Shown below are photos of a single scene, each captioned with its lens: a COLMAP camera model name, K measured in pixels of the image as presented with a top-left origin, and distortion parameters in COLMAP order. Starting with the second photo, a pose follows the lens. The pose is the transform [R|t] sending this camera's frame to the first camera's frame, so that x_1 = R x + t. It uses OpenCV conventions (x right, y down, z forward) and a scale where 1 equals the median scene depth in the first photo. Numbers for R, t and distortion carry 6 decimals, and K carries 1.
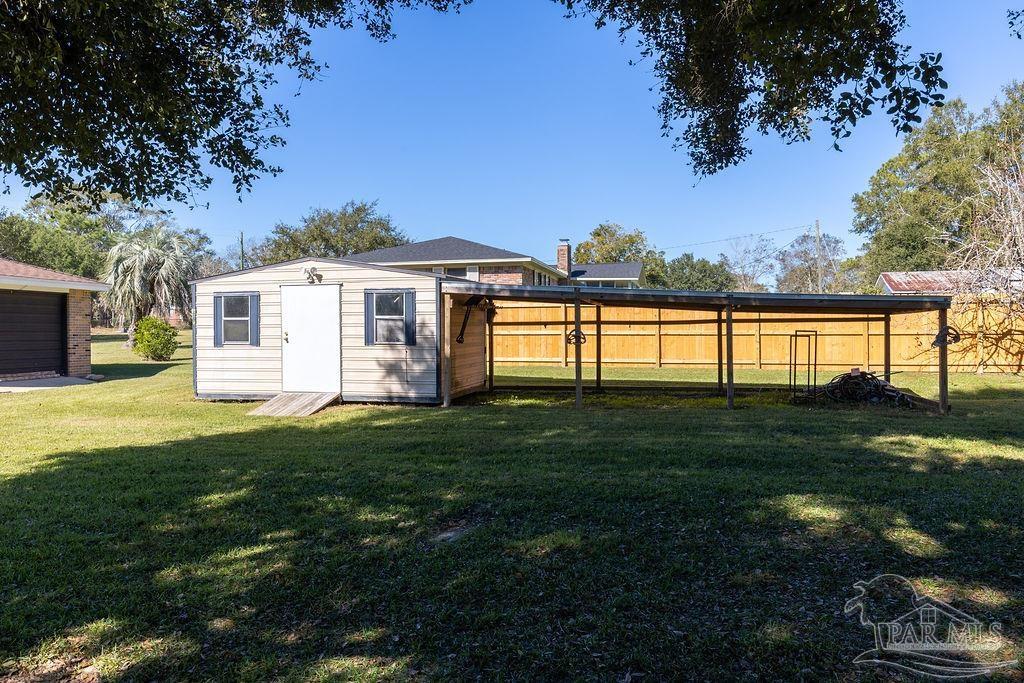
lens RADIAL K [[726.7, 0, 516.6], [0, 726.7, 338.7], [0, 0, 1]] dist [-0.004116, 0.000558]
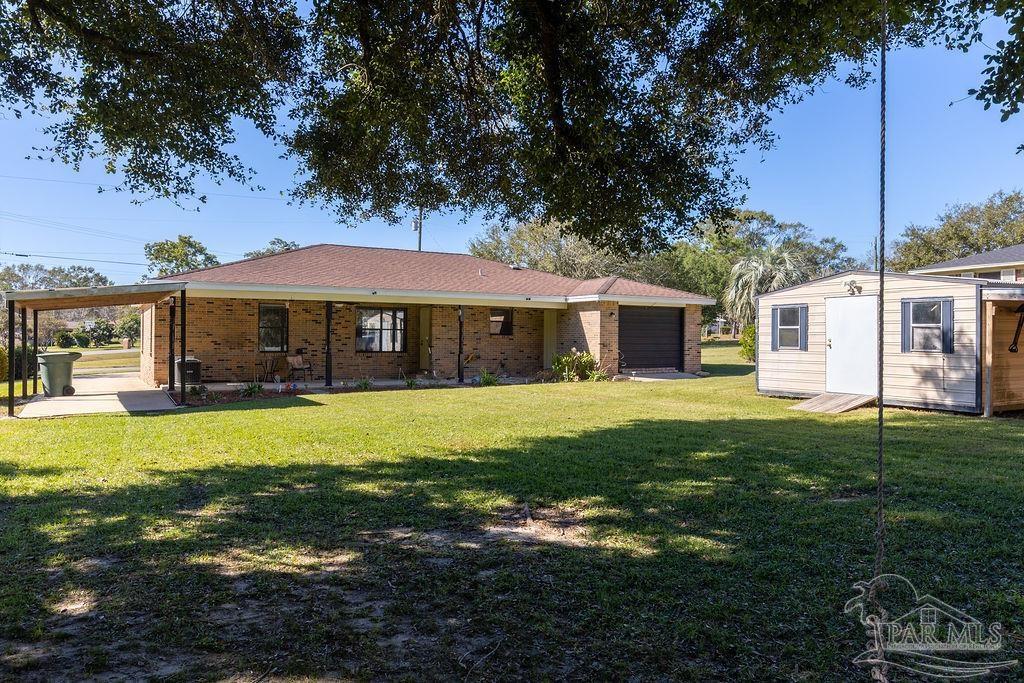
lens RADIAL K [[726.7, 0, 509.1], [0, 726.7, 339.4], [0, 0, 1]] dist [-0.004116, 0.000558]
pose [[0.663192, 0.008439, -0.748402, 0.197454], [-0.014778, 0.999889, -0.001820, 0.000827], [0.748303, 0.012267, 0.663243, -0.116810]]
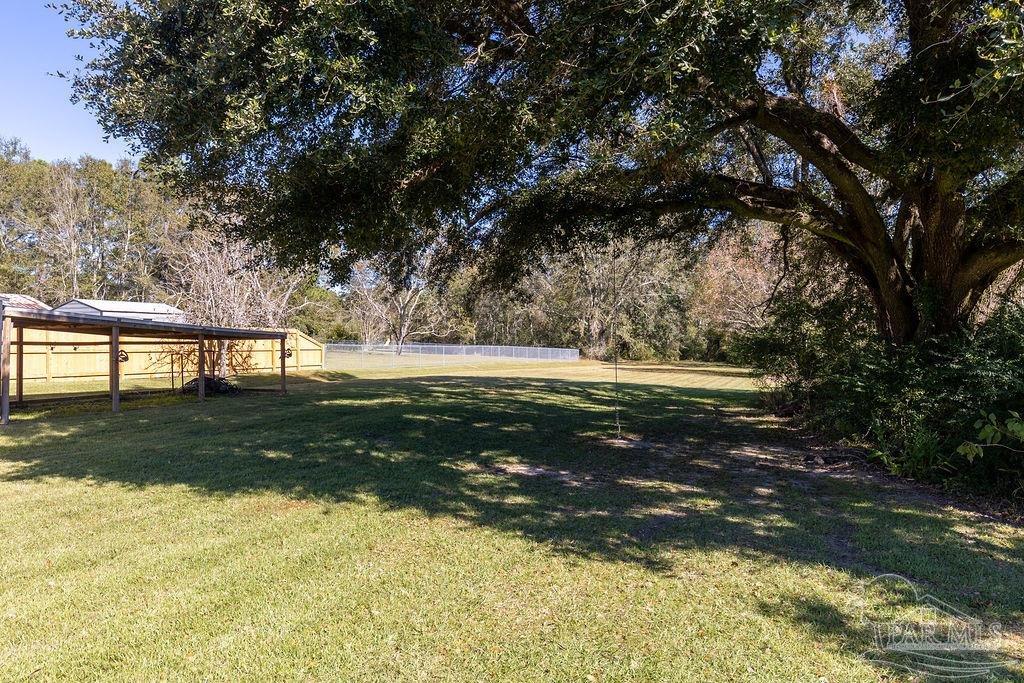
lens RADIAL K [[726.7, 0, 513.9], [0, 726.7, 342.4], [0, 0, 1]] dist [-0.004116, 0.000558]
pose [[0.147295, 0.007193, 0.989066, -1.111291], [0.006367, 0.999946, -0.008221, -0.011612], [-0.989072, 0.007508, 0.147242, 0.117533]]
